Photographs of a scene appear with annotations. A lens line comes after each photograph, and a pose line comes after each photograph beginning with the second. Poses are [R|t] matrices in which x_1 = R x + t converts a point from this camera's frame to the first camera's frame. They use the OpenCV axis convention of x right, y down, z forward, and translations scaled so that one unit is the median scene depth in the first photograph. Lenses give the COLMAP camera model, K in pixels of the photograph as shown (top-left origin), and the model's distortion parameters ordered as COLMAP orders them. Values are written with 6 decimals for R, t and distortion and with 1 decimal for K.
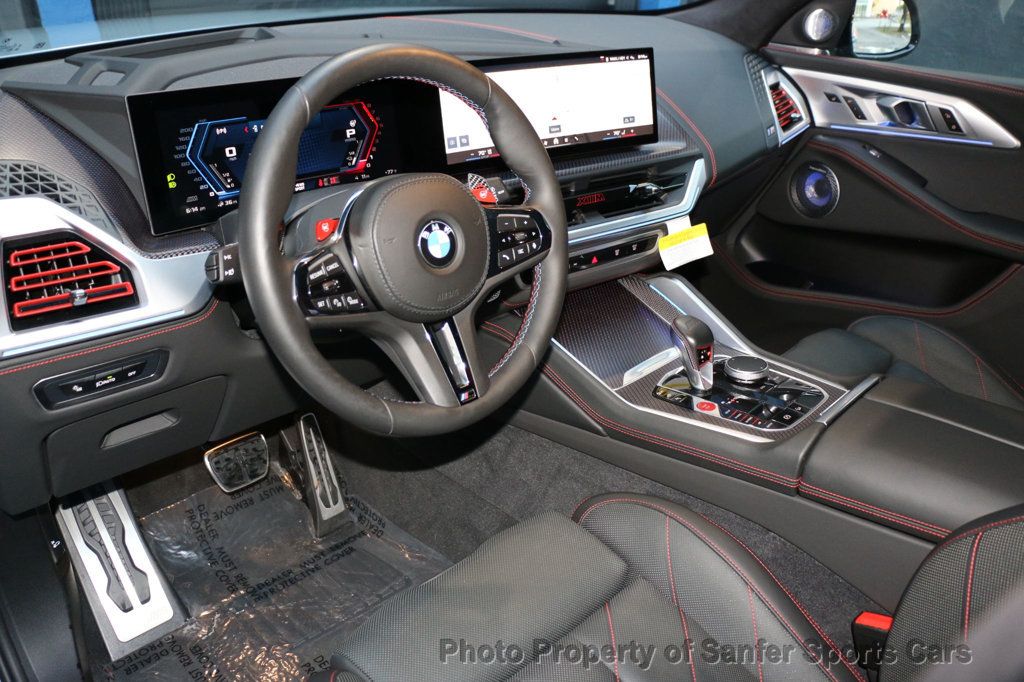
lens RADIAL K [[820.0, 0, 512.0], [0, 820.0, 341.0], [0, 0, 1]] dist [-0.192147, 0.157448]
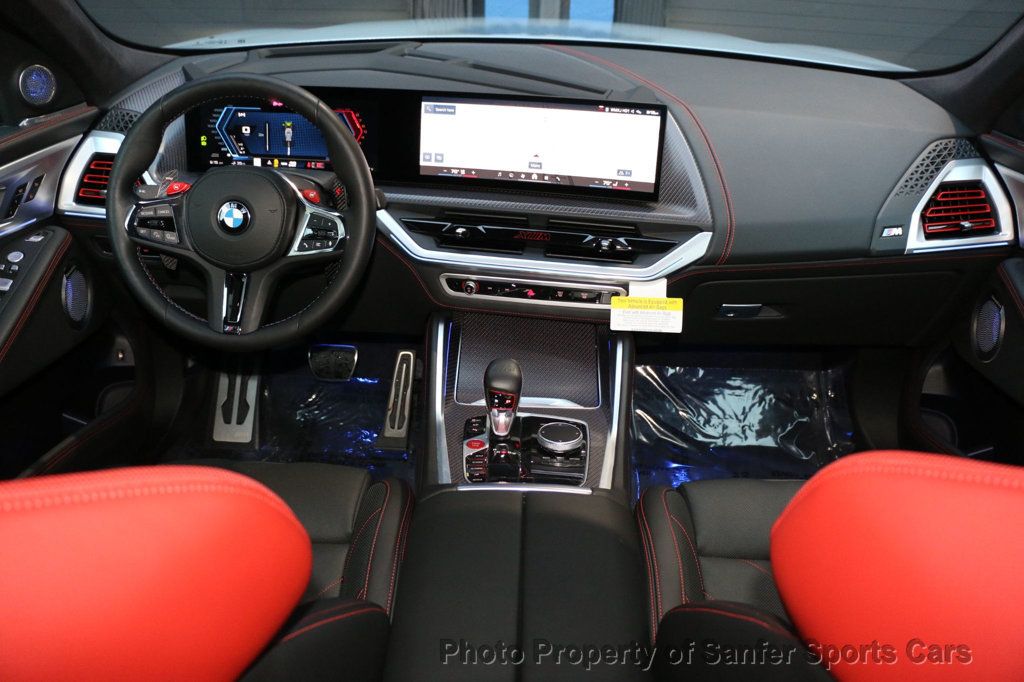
lens RADIAL K [[820.0, 0, 512.0], [0, 820.0, 341.0], [0, 0, 1]] dist [-0.192147, 0.157448]
pose [[0.693036, 0.336644, -0.637473, 0.866578], [-0.334288, 0.933523, 0.129560, -0.188607], [0.638711, 0.123310, 0.759502, 0.206015]]
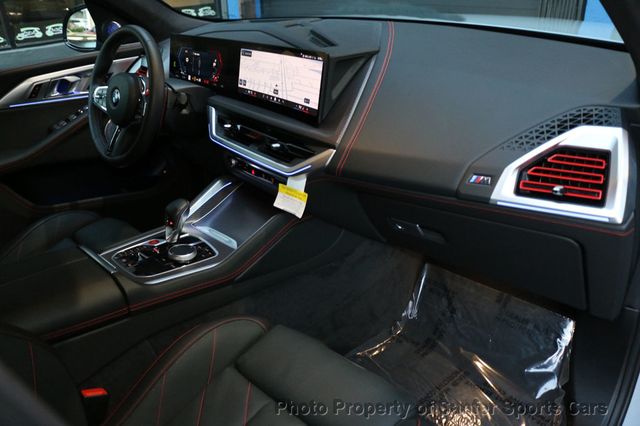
lens RADIAL K [[520.5, 0, 320.0], [0, 520.5, 213.0], [0, 0, 1]] dist [-0.181915, 0.138014]
pose [[0.019321, 0.410035, -0.911865, 1.202015], [-0.416684, 0.832357, 0.365454, -0.516887], [0.908846, 0.372899, 0.186937, 1.062106]]
